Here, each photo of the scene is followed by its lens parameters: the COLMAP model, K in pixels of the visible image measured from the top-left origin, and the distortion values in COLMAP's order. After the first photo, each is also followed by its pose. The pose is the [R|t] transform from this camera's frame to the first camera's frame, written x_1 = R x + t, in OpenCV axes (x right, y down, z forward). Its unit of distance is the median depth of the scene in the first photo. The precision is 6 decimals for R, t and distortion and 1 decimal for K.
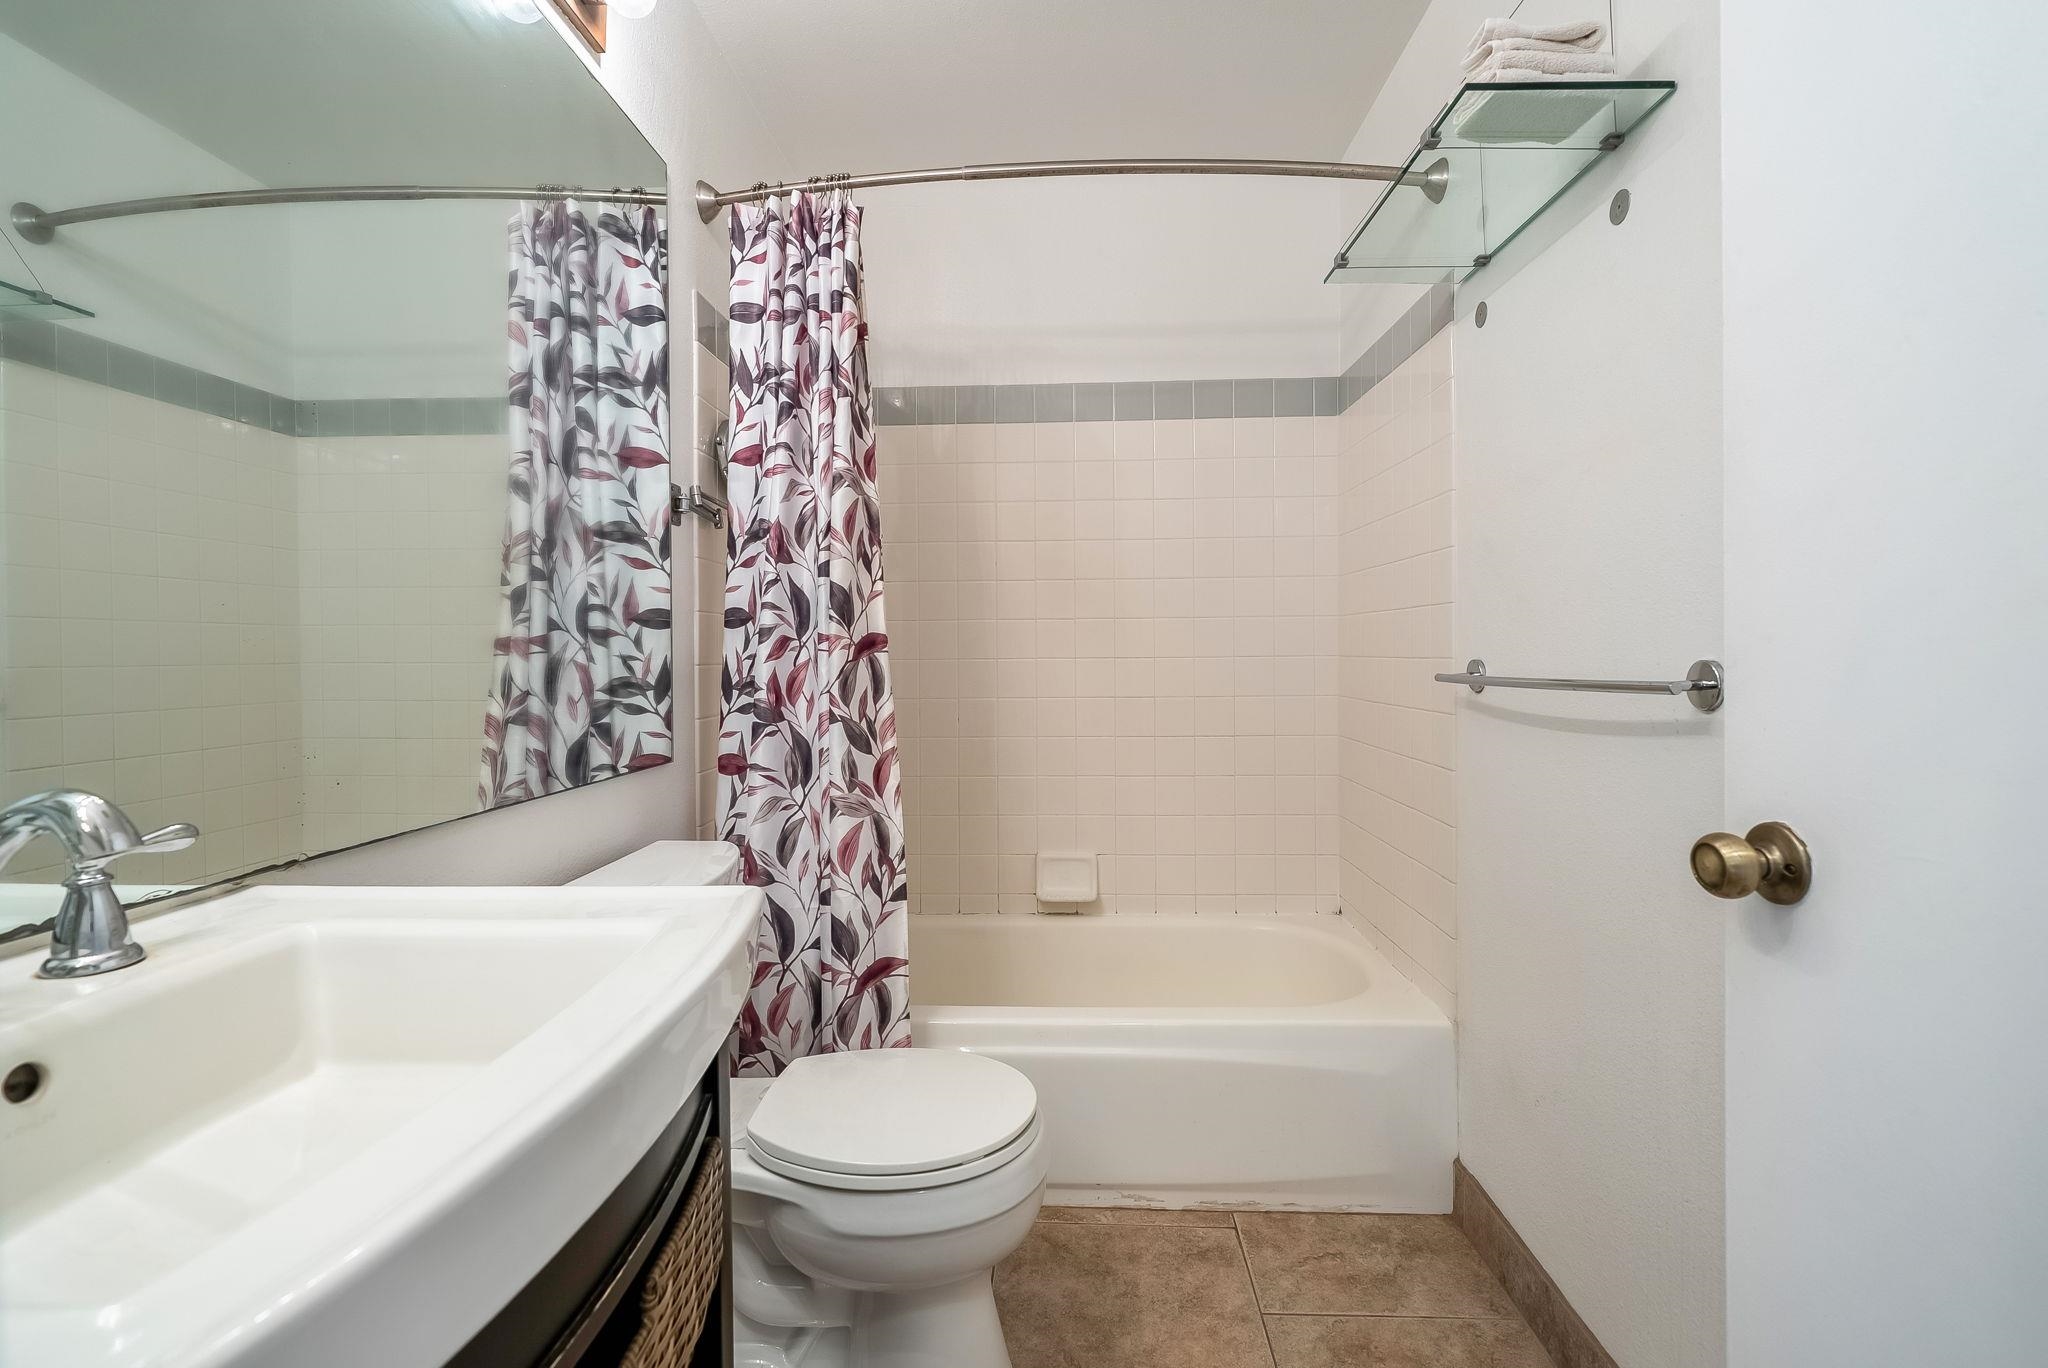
lens RADIAL K [[848.2, 0, 1027.0], [0, 848.2, 653.9], [0, 0, 1]] dist [0.000359, 0.000665]
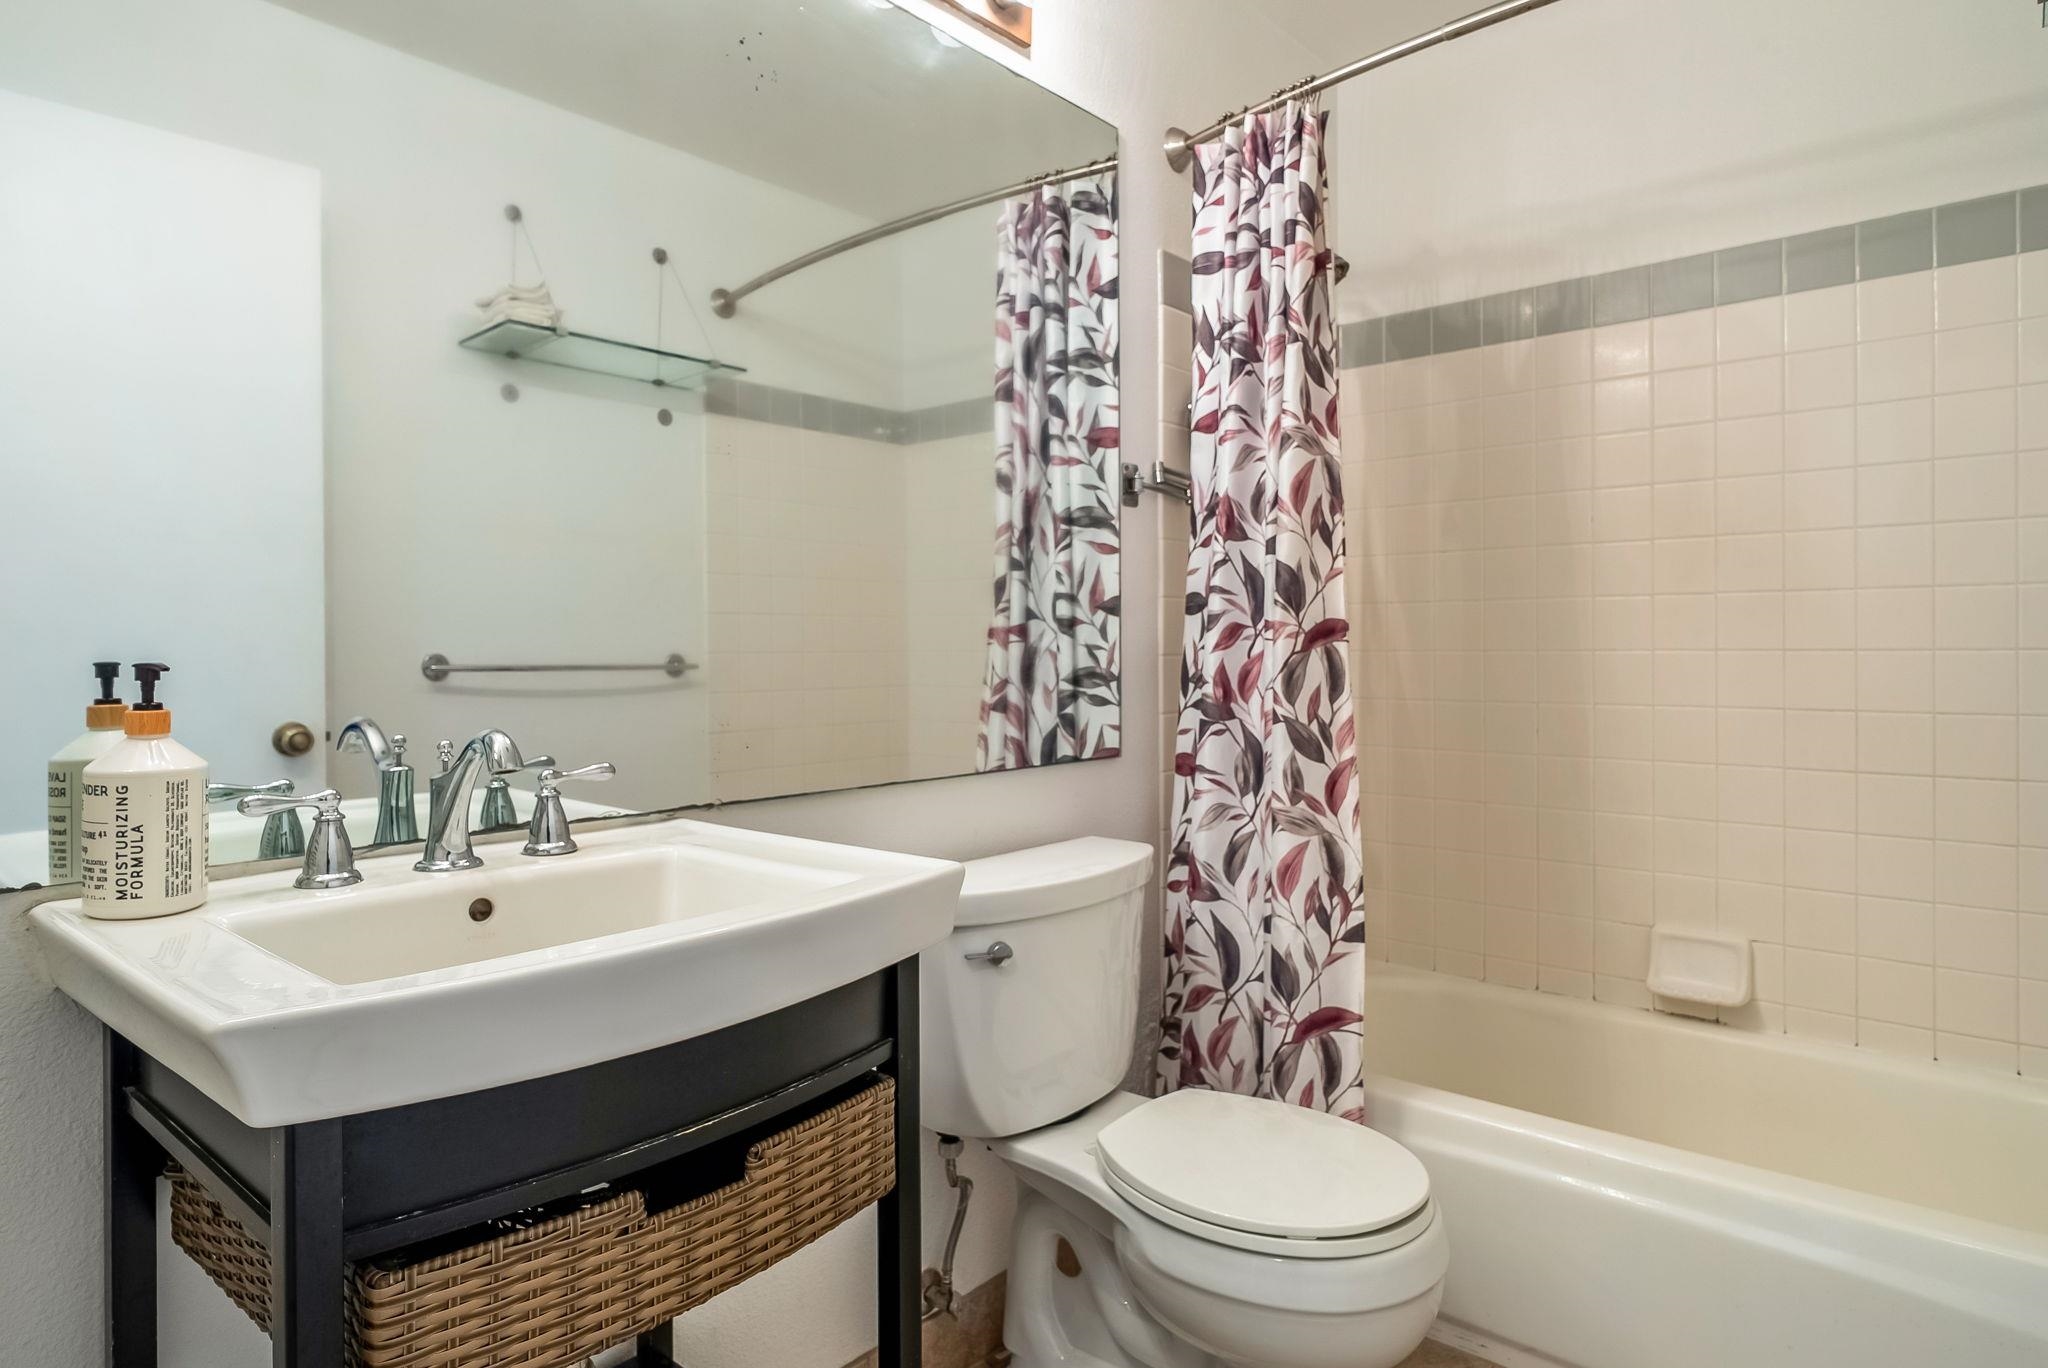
lens RADIAL K [[1022.4, 0, 1021.3], [0, 1022.4, 642.3], [0, 0, 1]] dist [0.000880, 0.000106]
pose [[0.822306, 0.001057, -0.569044, 0.139138], [-0.001210, 0.999999, 0.000109, -0.001013], [0.569044, 0.000599, 0.822307, -0.003604]]
